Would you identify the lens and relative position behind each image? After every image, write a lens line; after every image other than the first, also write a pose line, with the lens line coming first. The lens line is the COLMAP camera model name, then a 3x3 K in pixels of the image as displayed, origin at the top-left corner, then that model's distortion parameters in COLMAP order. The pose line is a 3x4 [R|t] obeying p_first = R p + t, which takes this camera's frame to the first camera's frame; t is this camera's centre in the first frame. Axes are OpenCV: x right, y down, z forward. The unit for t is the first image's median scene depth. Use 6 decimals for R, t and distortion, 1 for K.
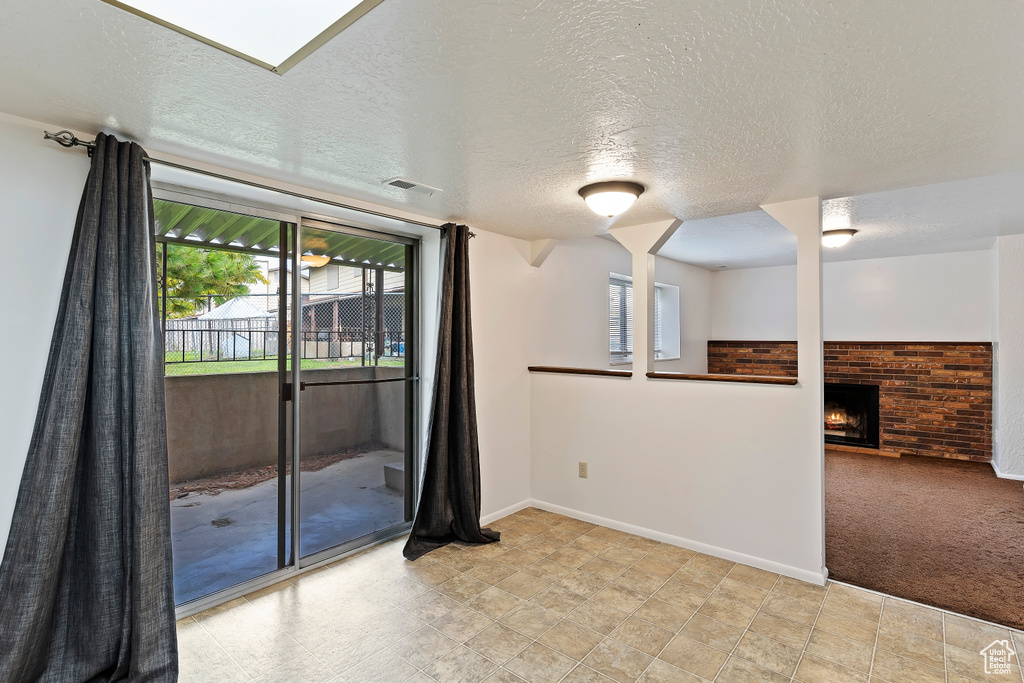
lens RADIAL K [[492.8, 0, 508.7], [0, 492.8, 333.0], [0, 0, 1]] dist [0.000369, -0.000061]
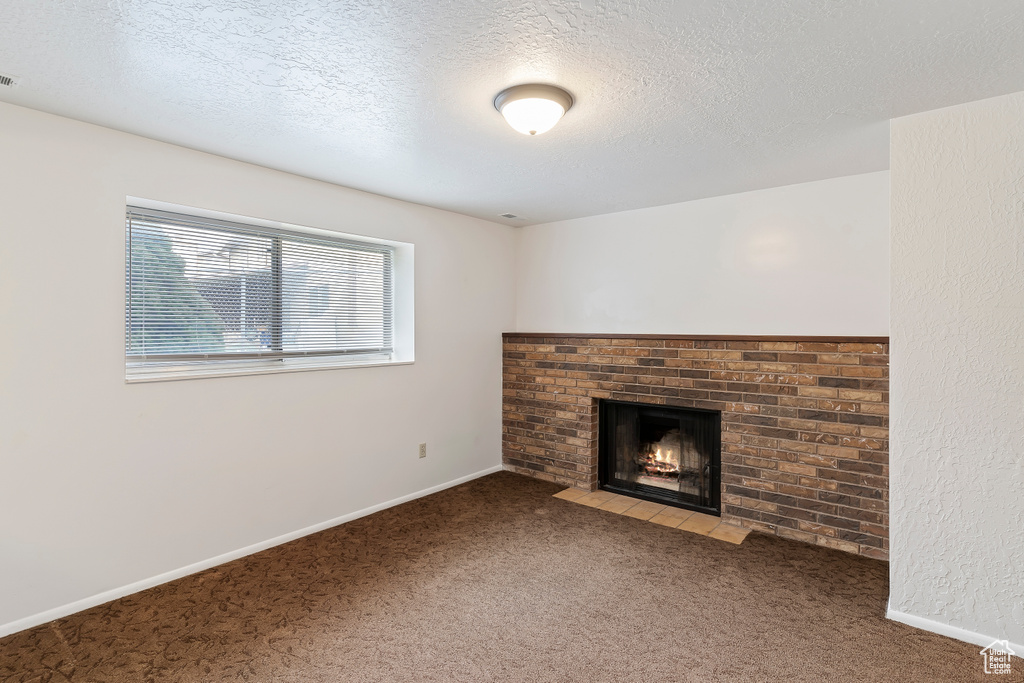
lens RADIAL K [[501.7, 0, 511.0], [0, 501.7, 326.6], [0, 0, 1]] dist [0.002560, 0.000744]
pose [[0.999922, -0.001959, 0.012357, 0.524051], [0.001833, 0.999947, 0.010131, 0.000579], [-0.012377, -0.010108, 0.999872, 0.434052]]
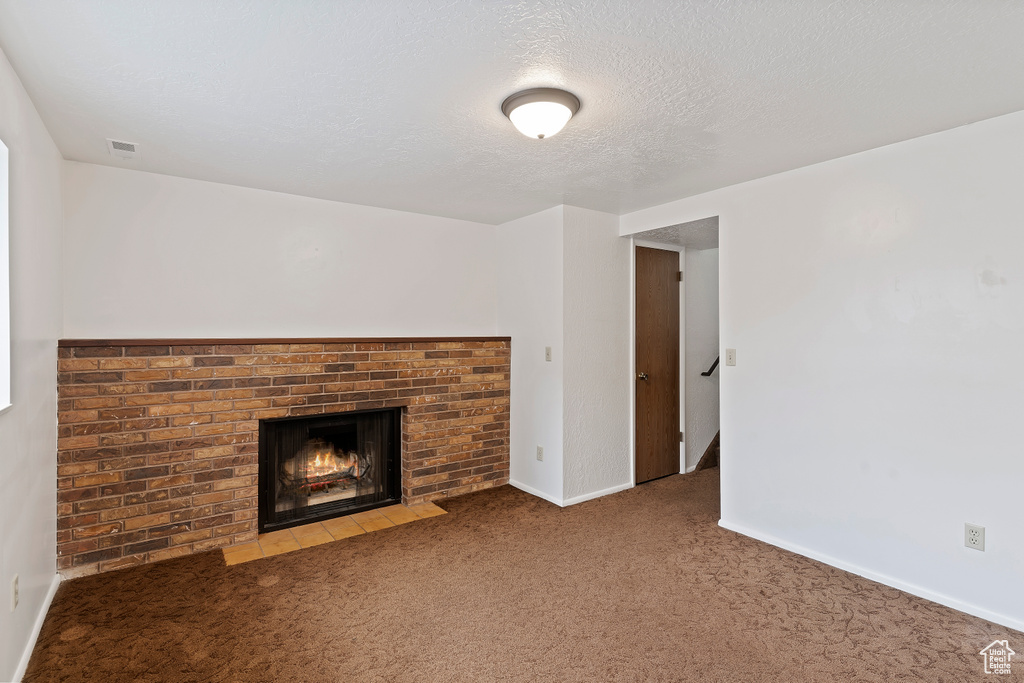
lens RADIAL K [[492.8, 0, 508.7], [0, 492.8, 333.0], [0, 0, 1]] dist [0.000369, -0.000061]
pose [[0.251764, -0.005102, 0.967775, 0.170685], [-0.009795, 0.999921, 0.007820, 0.005338], [-0.967739, -0.011448, 0.251694, 0.751140]]
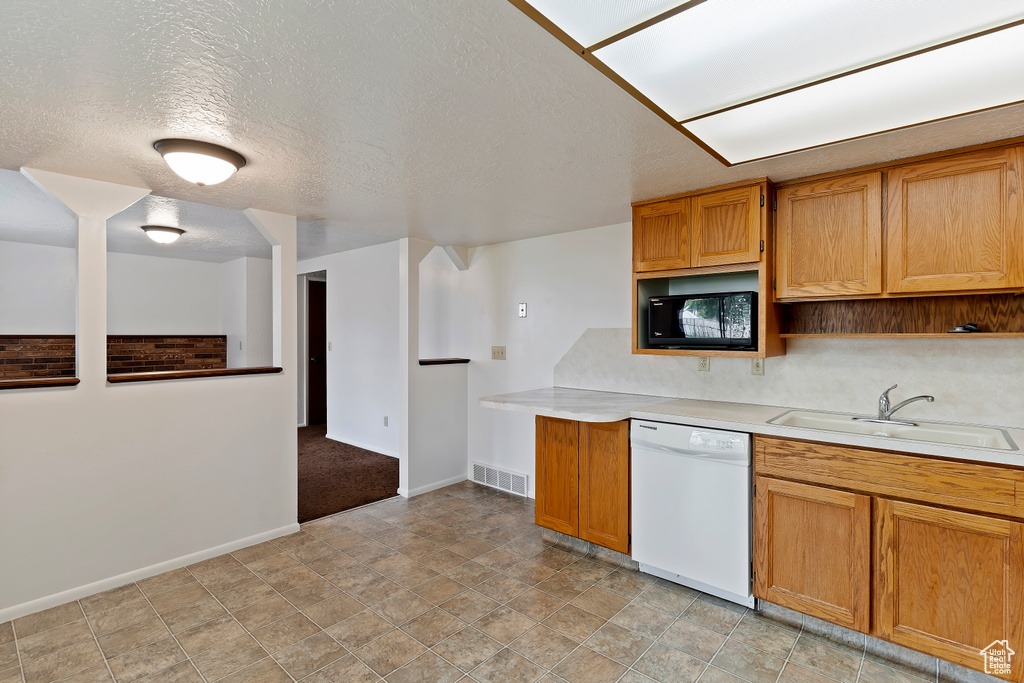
lens RADIAL K [[486.3, 0, 509.1], [0, 486.3, 335.2], [0, 0, 1]] dist [0.001128, -0.000196]
pose [[0.026266, -0.004110, 0.999647, -0.270506], [-0.014362, 0.999887, 0.004488, 0.001636], [-0.999552, -0.014475, 0.026204, 0.207267]]
